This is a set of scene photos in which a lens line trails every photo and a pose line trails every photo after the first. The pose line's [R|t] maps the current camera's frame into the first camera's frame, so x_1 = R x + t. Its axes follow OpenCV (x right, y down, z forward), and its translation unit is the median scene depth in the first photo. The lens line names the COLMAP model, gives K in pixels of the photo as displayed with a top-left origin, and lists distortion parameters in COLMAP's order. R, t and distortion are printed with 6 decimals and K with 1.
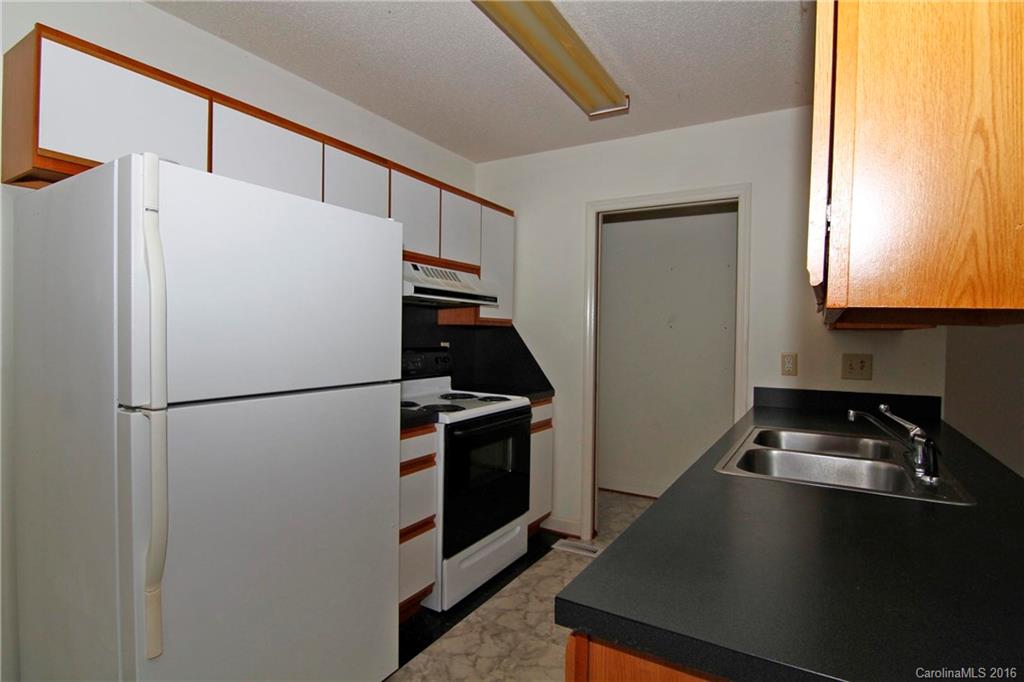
lens RADIAL K [[523.1, 0, 512.0], [0, 523.1, 341.0], [0, 0, 1]] dist [-0.017694, -0.000632]
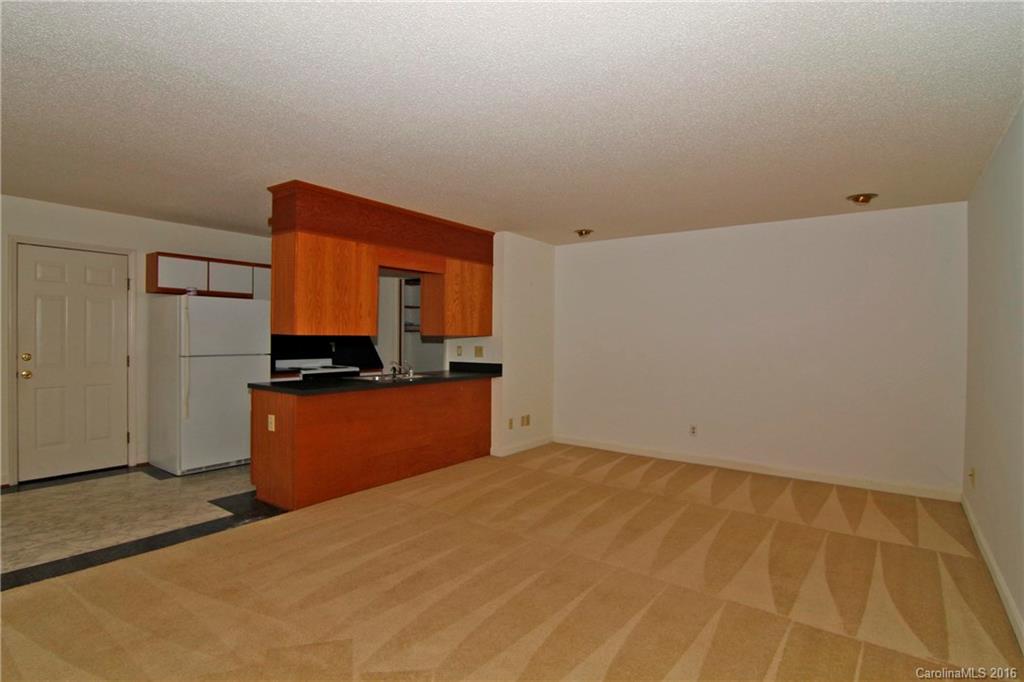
lens RADIAL K [[523.1, 0, 512.0], [0, 523.1, 341.0], [0, 0, 1]] dist [-0.017694, -0.000632]
pose [[0.995103, -0.008296, -0.098490, 1.600678], [0.007210, 0.999909, -0.011381, 0.049474], [0.098575, 0.010615, 0.995073, -1.993684]]
